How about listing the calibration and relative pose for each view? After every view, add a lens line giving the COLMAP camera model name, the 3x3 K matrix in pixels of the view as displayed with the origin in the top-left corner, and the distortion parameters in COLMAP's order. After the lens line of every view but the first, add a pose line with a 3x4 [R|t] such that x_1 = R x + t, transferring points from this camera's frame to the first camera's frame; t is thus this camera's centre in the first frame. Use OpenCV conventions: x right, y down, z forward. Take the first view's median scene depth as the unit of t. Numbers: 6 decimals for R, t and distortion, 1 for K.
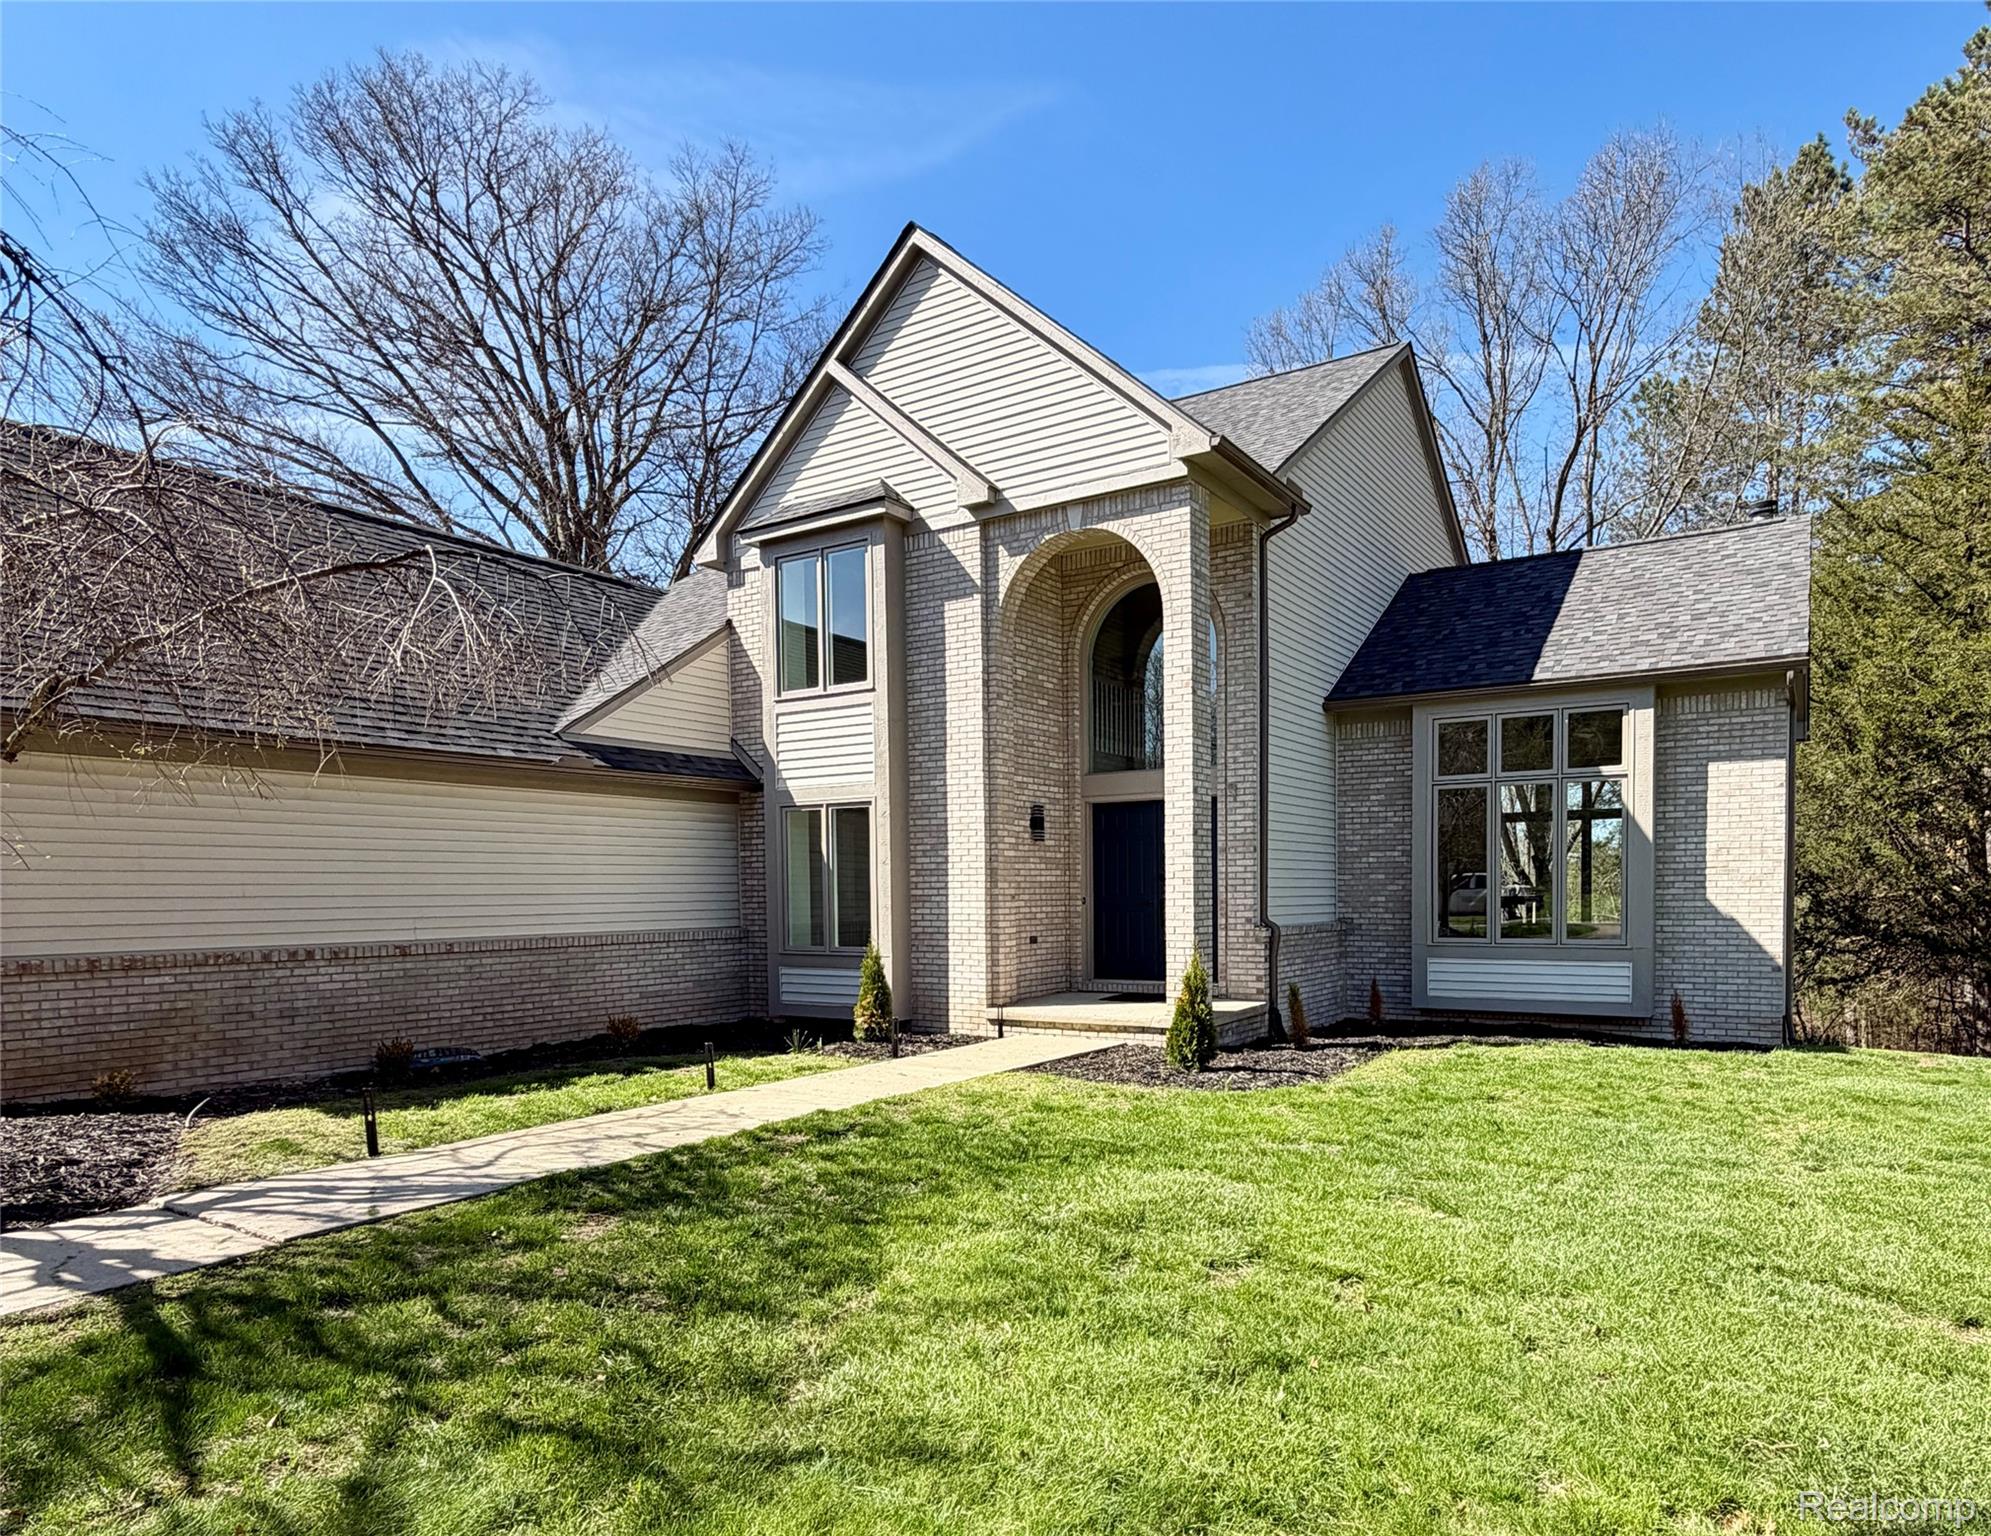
lens RADIAL K [[1204.7, 0, 1103.6], [0, 1204.7, 957.2], [0, 0, 1]] dist [-0.012000, -0.001324]
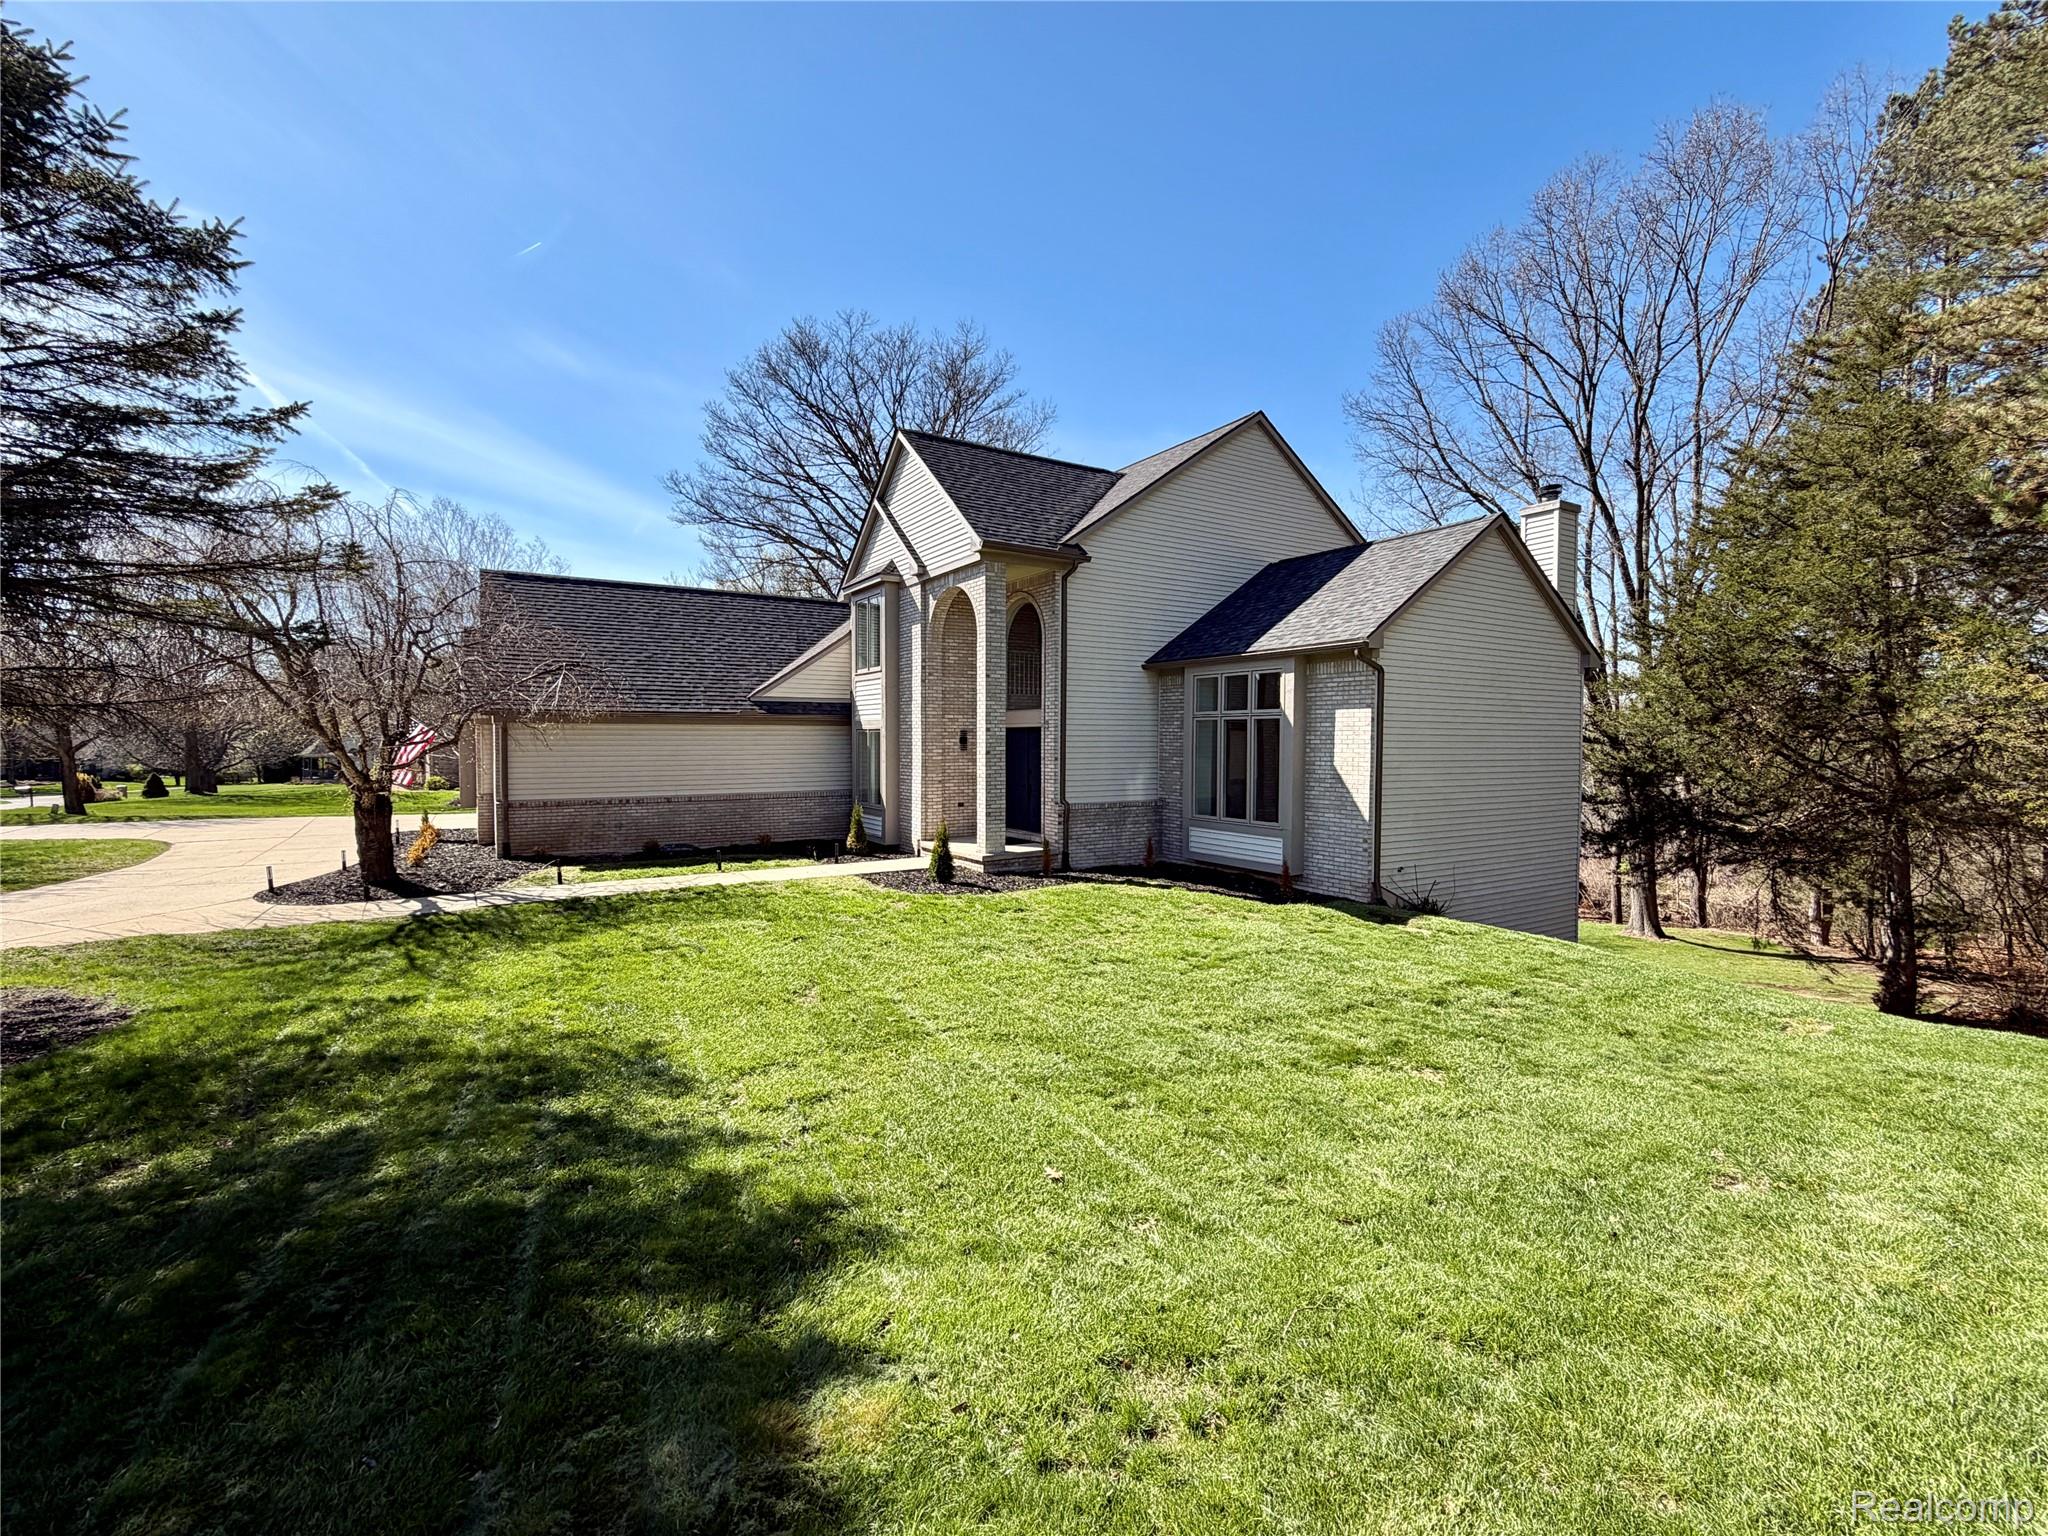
lens RADIAL K [[904.6, 0, 1039.5], [0, 904.6, 757.6], [0, 0, 1]] dist [0.011108, 0.000087]
pose [[0.887293, 0.023458, -0.460610, 0.700847], [-0.033135, 0.999367, -0.012934, -0.075152], [0.460015, 0.026738, 0.887508, -0.153874]]
